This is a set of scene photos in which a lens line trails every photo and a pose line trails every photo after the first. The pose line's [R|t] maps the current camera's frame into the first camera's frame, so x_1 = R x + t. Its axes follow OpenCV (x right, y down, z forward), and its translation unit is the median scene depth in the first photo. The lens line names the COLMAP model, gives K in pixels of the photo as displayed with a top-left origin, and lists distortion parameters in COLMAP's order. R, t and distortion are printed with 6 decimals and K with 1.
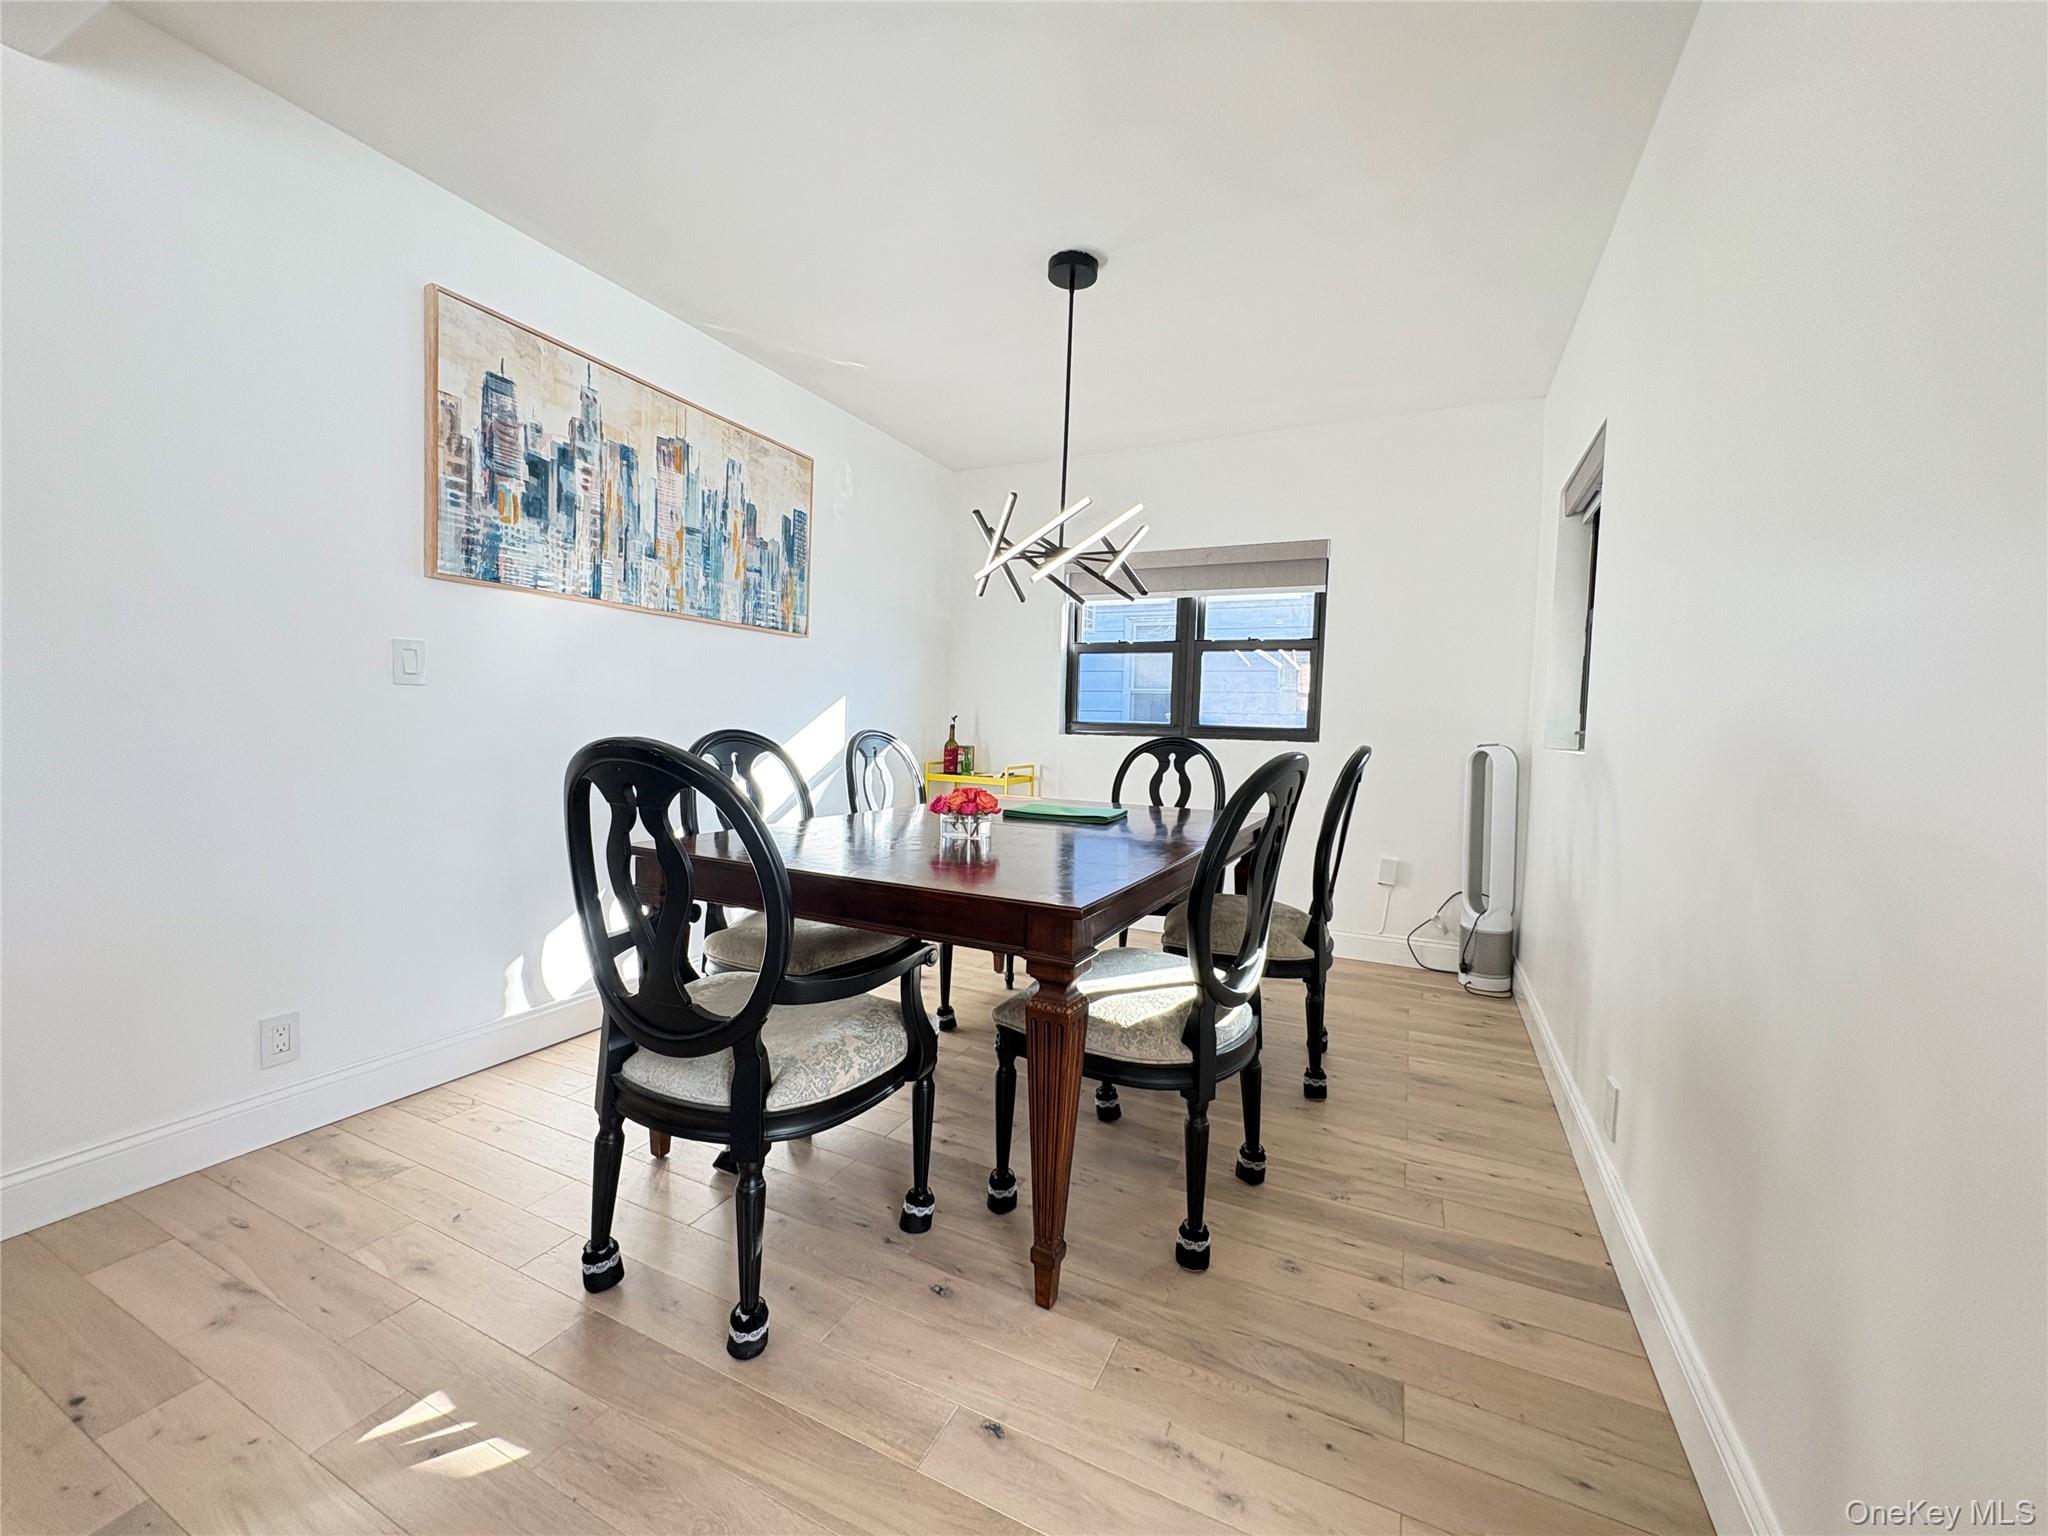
lens RADIAL K [[817.6, 0, 1021.6], [0, 817.6, 766.4], [0, 0, 1]] dist [0.000481, 0.000113]
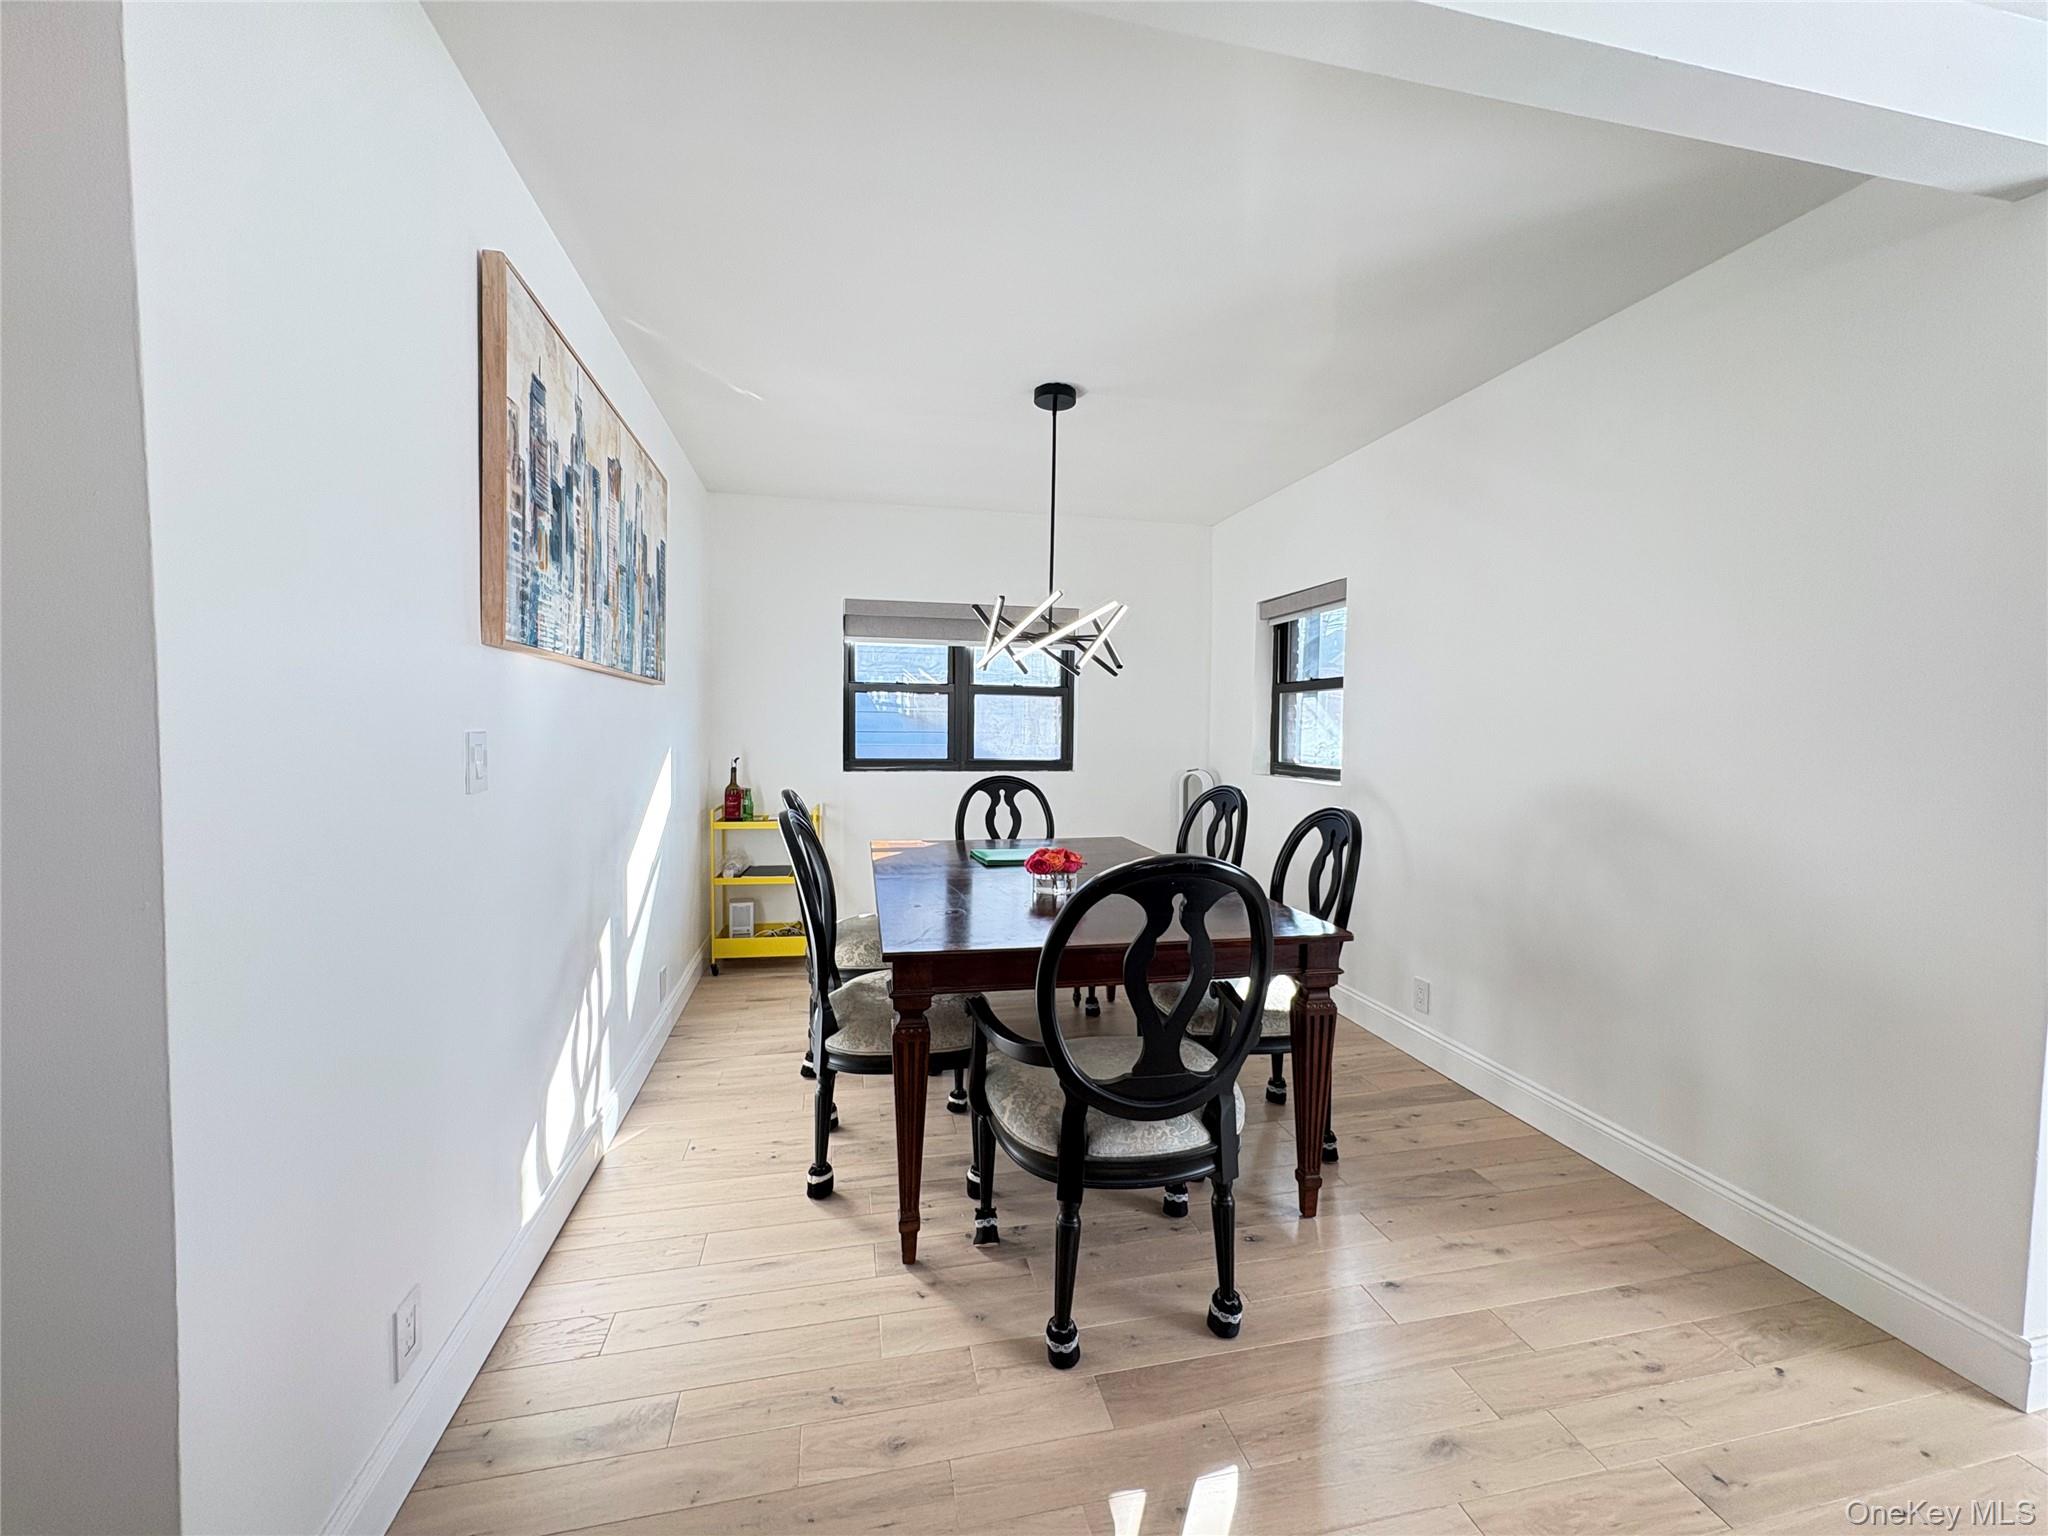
lens RADIAL K [[817.6, 0, 1025.1], [0, 817.6, 762.8], [0, 0, 1]] dist [0.000481, 0.000113]
pose [[0.781880, -0.045113, 0.621795, -0.502834], [0.043068, 0.998904, 0.018317, -0.072949], [-0.621940, 0.012458, 0.782966, 0.076958]]
